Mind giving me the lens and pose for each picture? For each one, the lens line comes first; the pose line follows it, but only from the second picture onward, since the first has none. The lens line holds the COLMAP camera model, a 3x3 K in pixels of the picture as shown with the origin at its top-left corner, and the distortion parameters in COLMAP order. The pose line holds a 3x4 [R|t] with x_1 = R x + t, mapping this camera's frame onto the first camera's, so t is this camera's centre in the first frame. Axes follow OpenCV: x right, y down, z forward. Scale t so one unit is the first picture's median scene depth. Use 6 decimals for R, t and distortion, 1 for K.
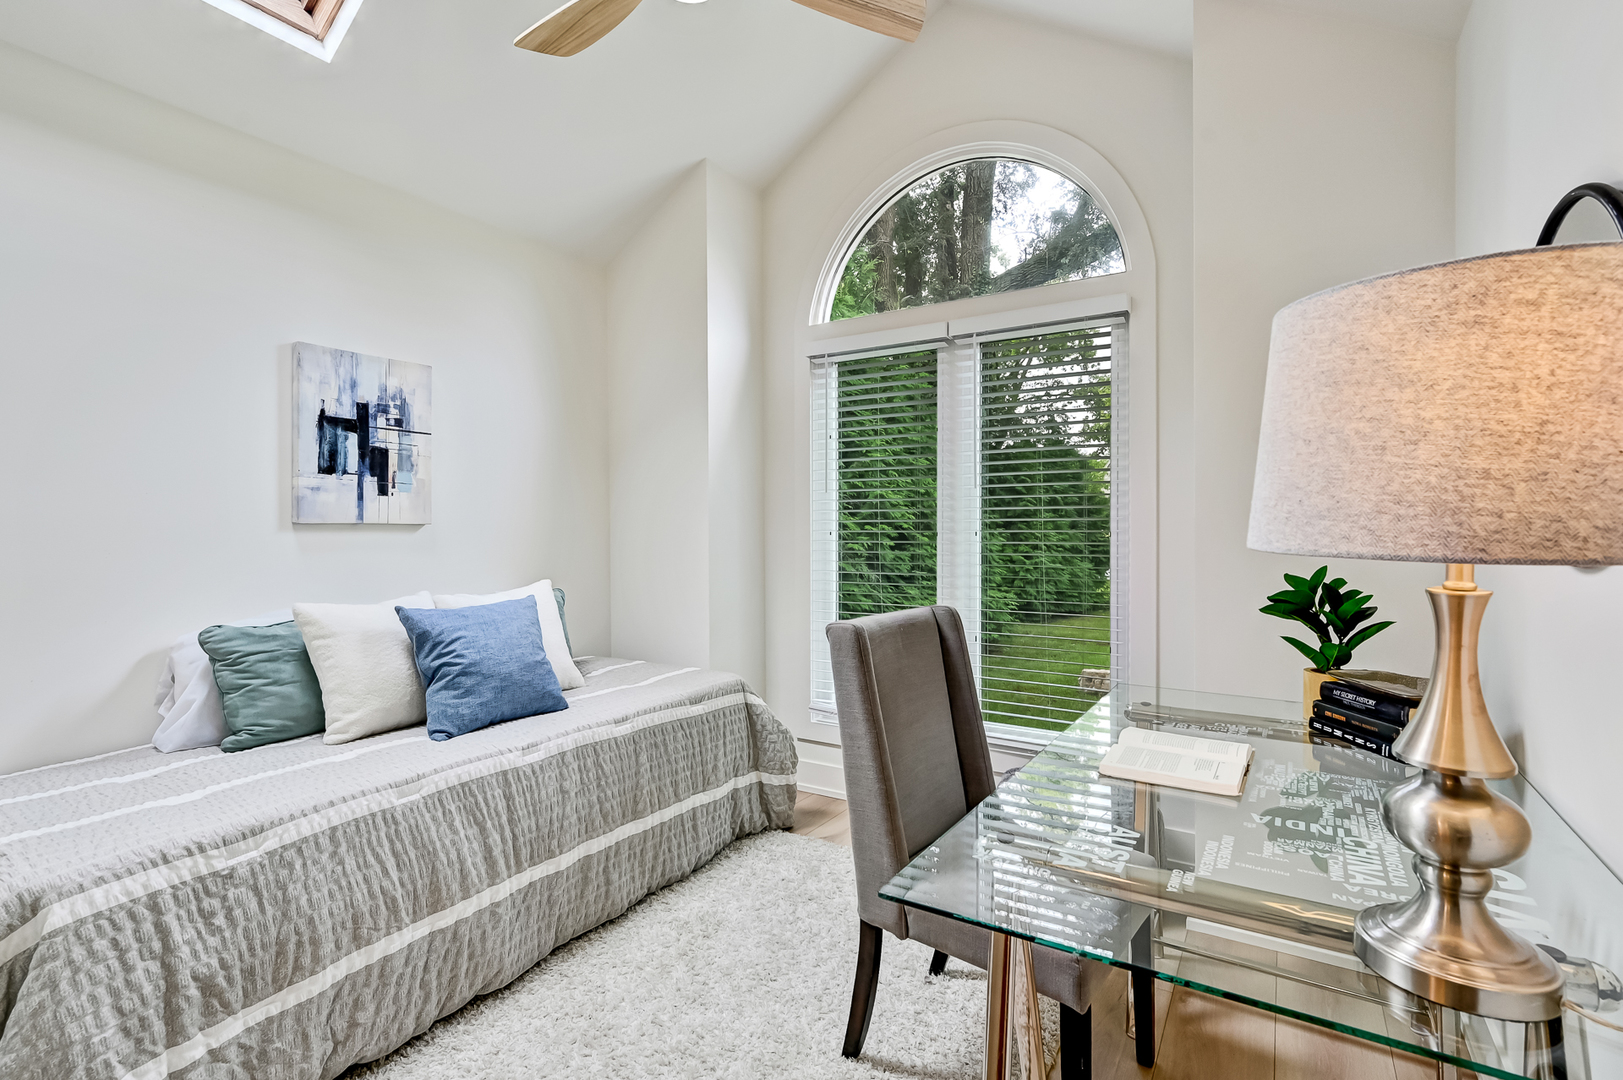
lens RADIAL K [[751.3, 0, 811.0], [0, 751.3, 525.9], [0, 0, 1]] dist [-0.001457, 0.001489]
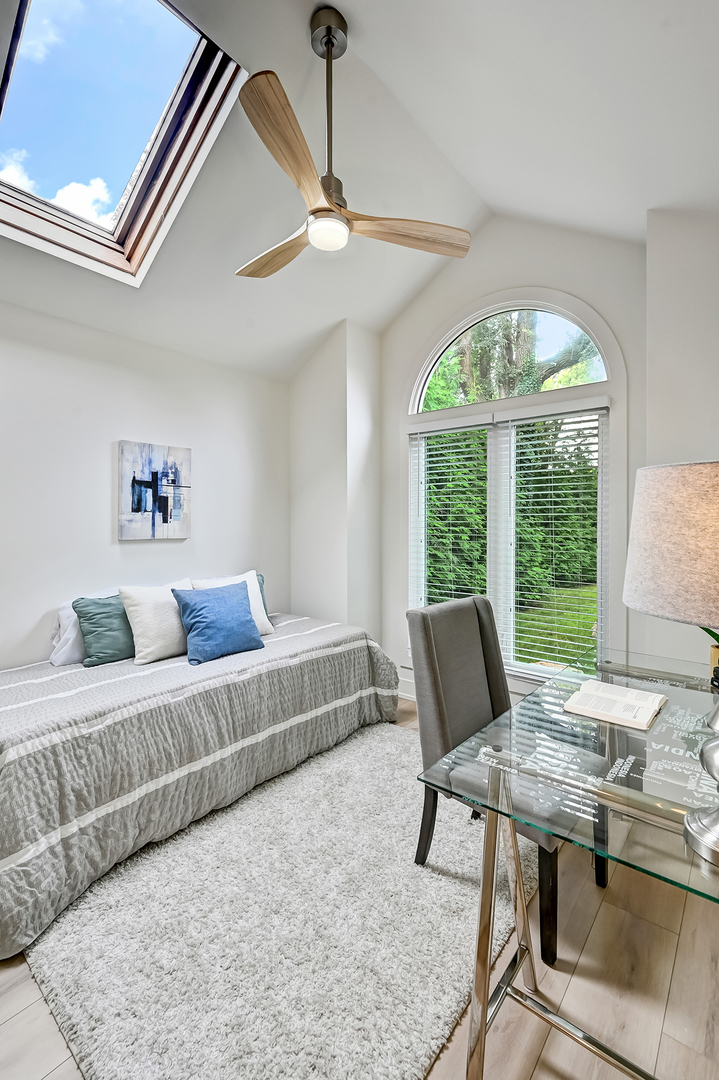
lens RADIAL K [[470.8, 0, 357.0], [0, 470.8, 520.9], [0, 0, 1]] dist [-0.000721, -0.000522]
pose [[0.991409, 0.001776, -0.130783, 0.042098], [-0.002310, 0.999990, -0.003935, -0.060137], [0.130774, 0.004203, 0.991403, -0.072932]]
